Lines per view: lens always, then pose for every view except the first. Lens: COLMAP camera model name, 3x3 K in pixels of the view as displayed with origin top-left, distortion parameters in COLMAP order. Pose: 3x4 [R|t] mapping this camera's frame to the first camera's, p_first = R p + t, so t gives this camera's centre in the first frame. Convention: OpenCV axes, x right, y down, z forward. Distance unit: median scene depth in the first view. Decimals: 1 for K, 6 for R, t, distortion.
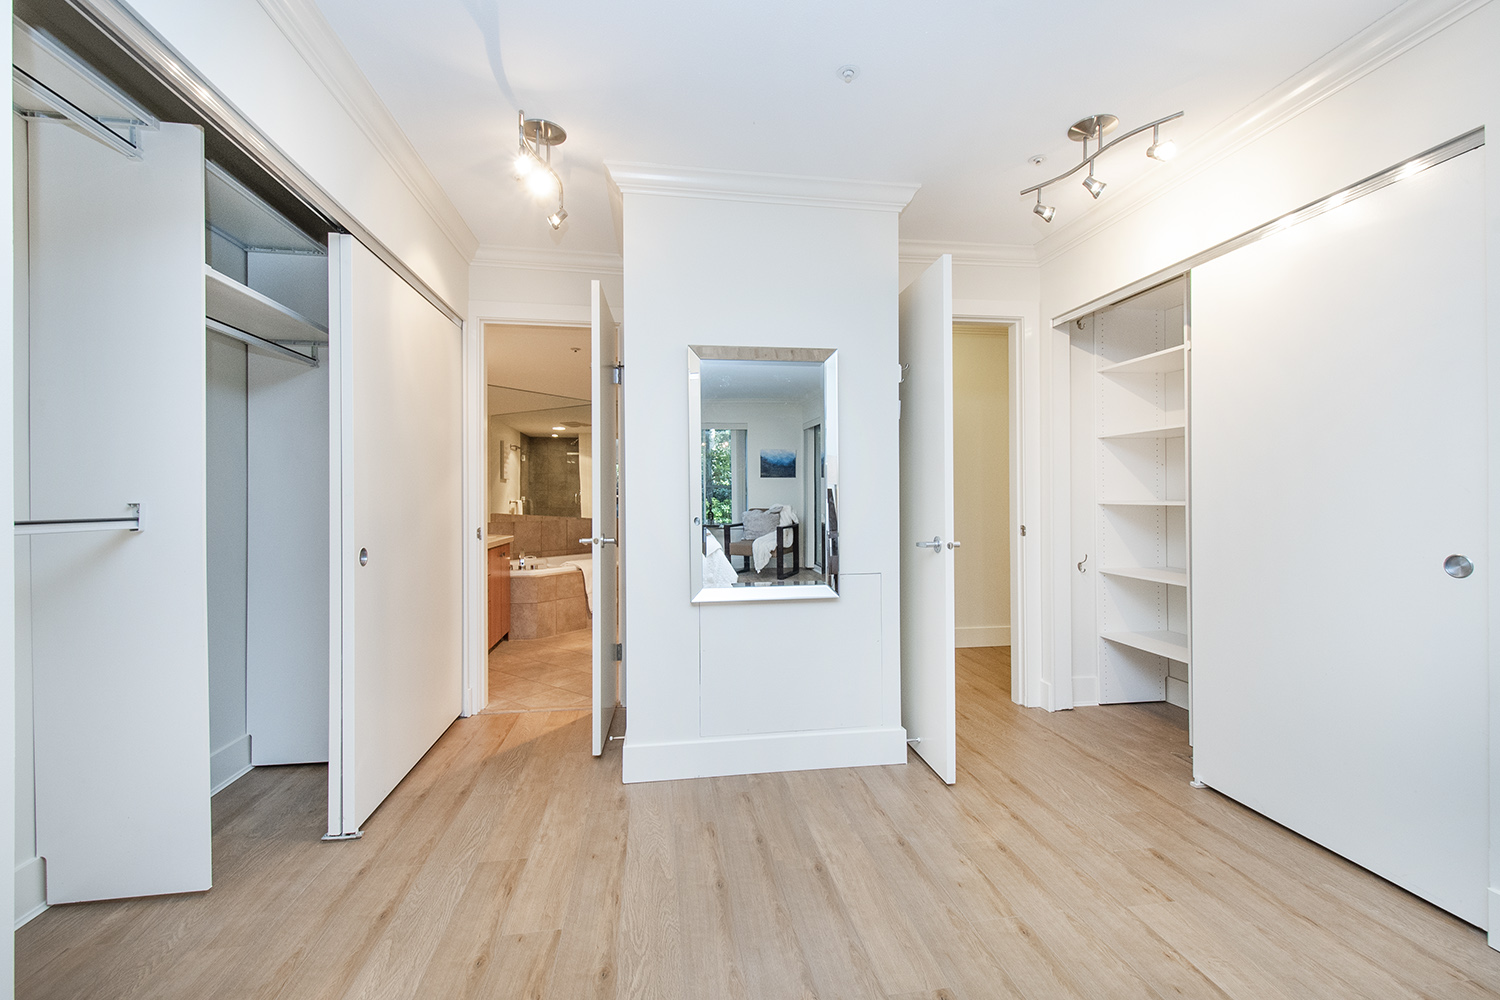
lens RADIAL K [[662.1, 0, 759.0], [0, 662.1, 499.2], [0, 0, 1]] dist [0.011635, -0.004150]
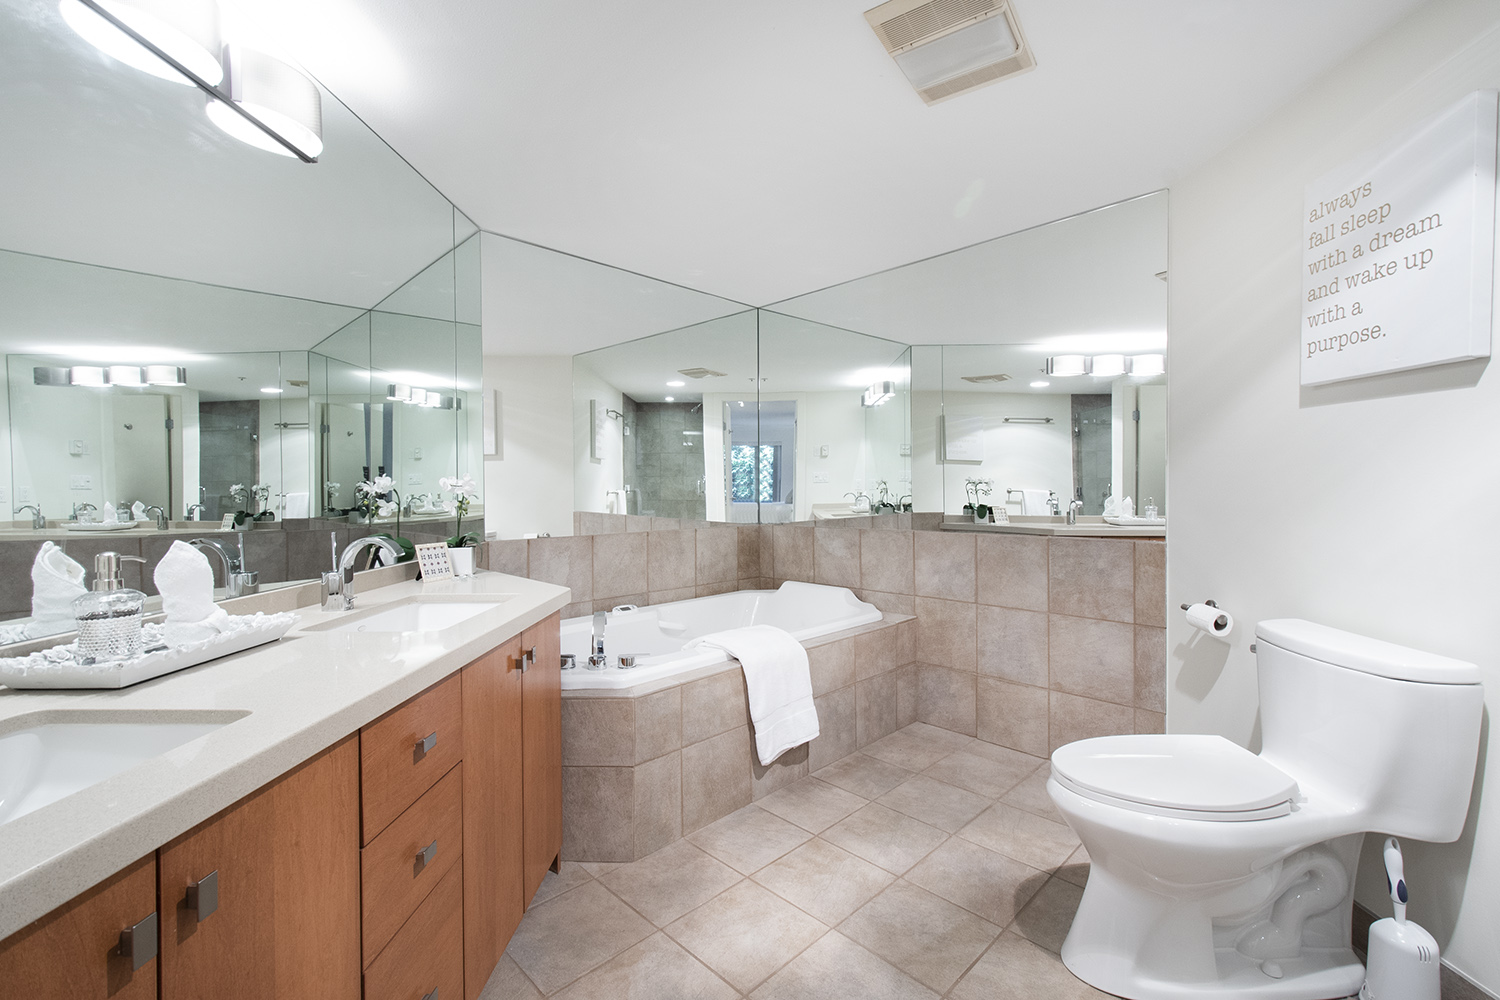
lens RADIAL K [[662.1, 0, 747.4], [0, 662.1, 494.2], [0, 0, 1]] dist [0.011635, -0.004150]
pose [[0.983625, -0.006841, -0.180096, -0.109262], [0.008546, 0.999926, 0.008692, 0.000064], [0.180023, -0.010089, 0.983611, 0.347716]]
